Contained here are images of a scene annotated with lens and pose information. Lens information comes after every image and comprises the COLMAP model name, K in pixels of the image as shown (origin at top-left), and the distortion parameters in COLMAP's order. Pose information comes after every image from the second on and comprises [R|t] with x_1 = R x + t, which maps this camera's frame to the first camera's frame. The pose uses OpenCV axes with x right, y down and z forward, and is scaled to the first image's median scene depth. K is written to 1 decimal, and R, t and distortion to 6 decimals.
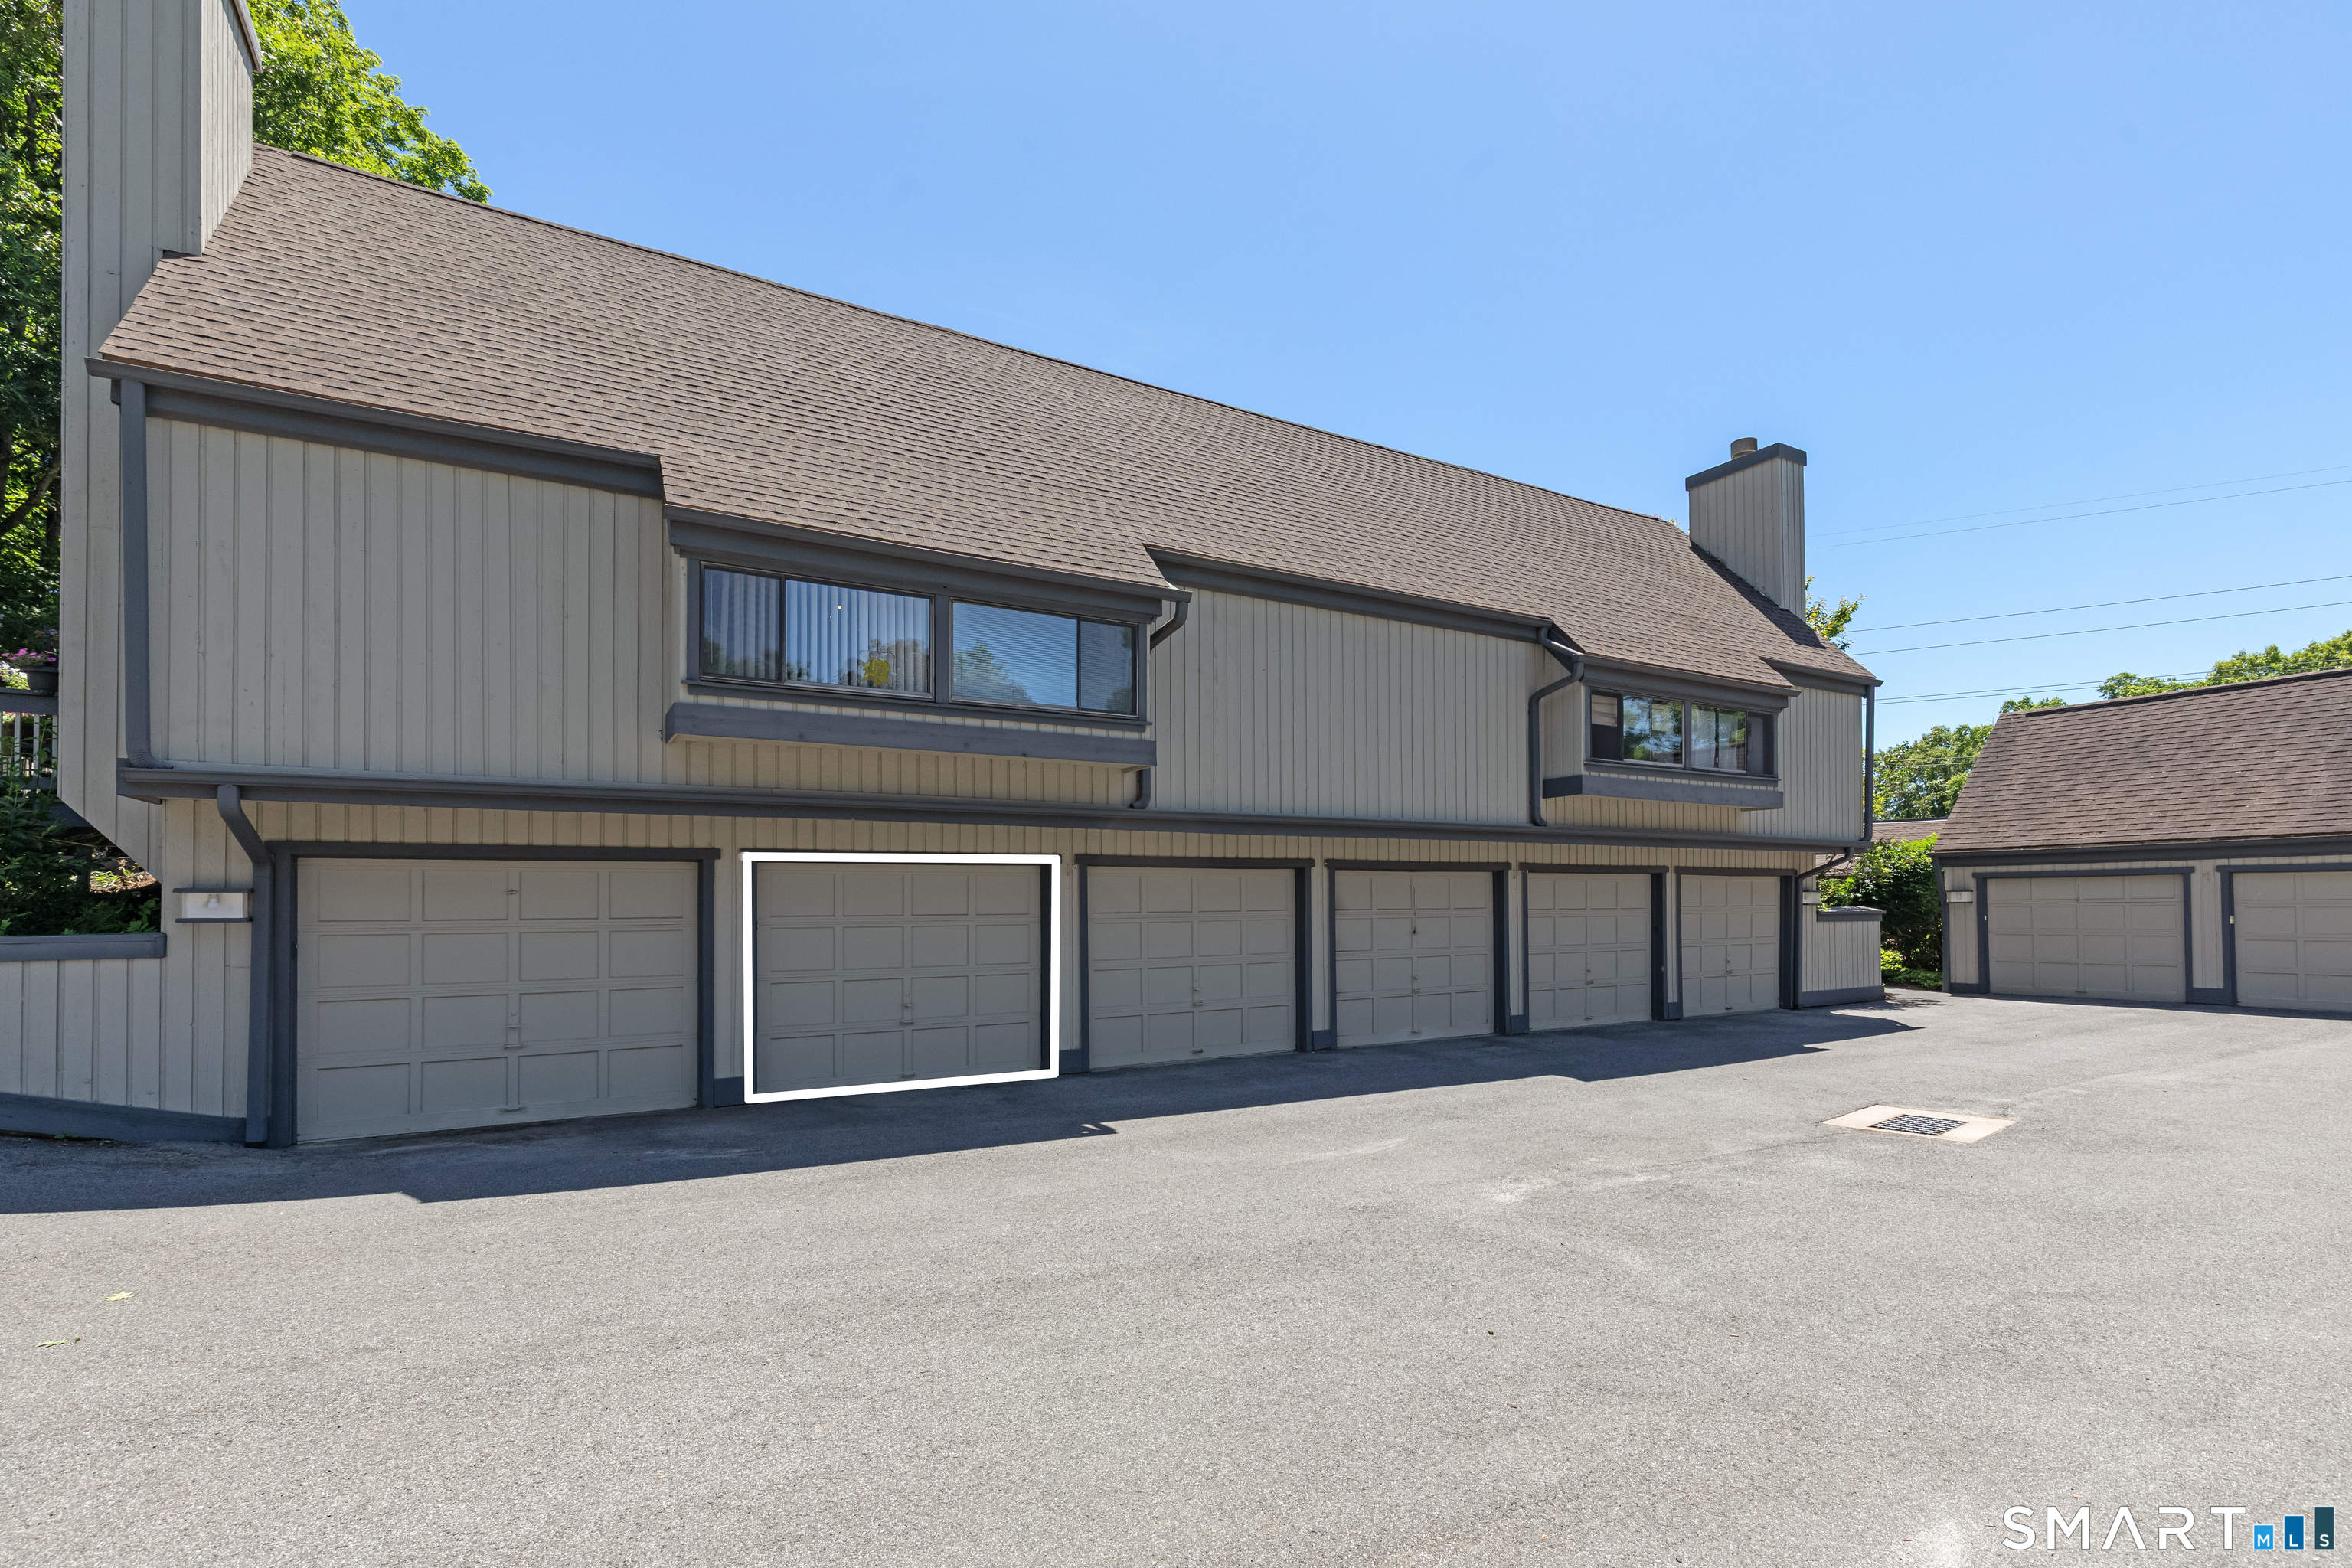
lens RADIAL K [[1041.3, 0, 1175.2], [0, 1041.3, 775.3], [0, 0, 1]] dist [-0.001196, -0.000187]
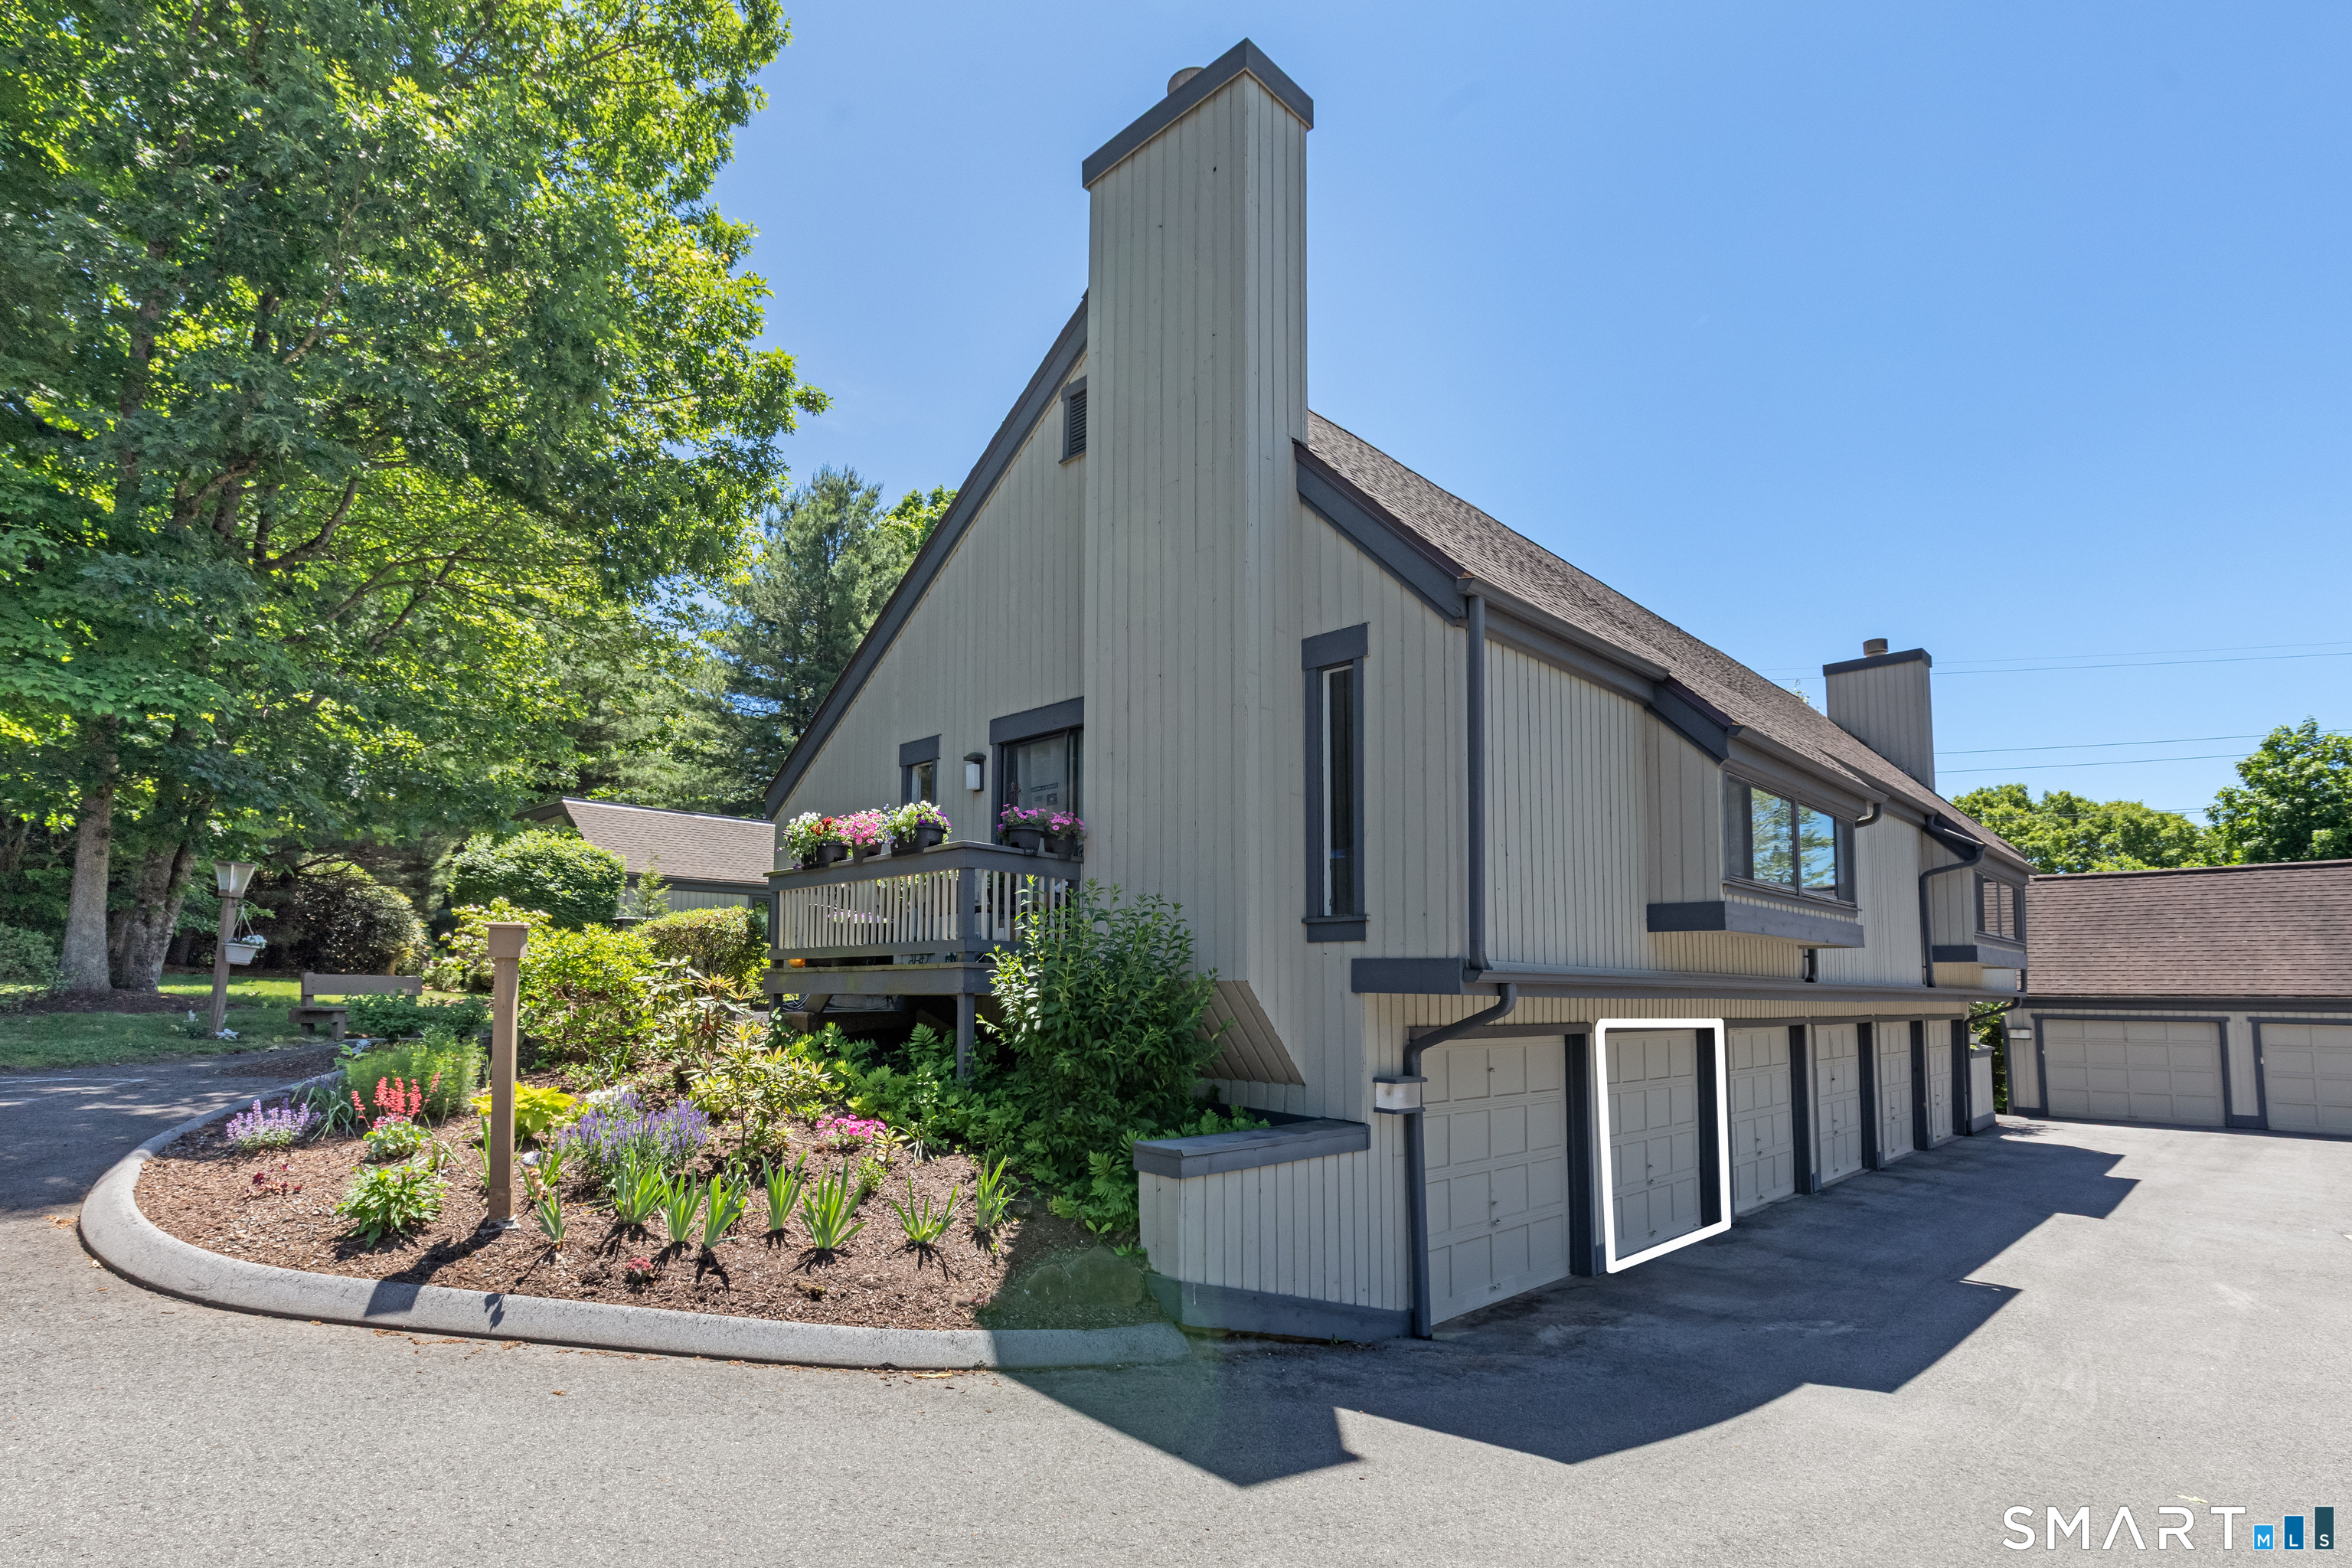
lens RADIAL K [[1086.1, 0, 1176.4], [0, 1086.1, 744.1], [0, 0, 1]] dist [-0.002217, -0.000366]
pose [[0.969532, 0.071512, 0.234296, -0.601856], [-0.046650, 0.992837, -0.109992, -0.037419], [-0.240483, 0.095711, 0.965923, 0.001193]]
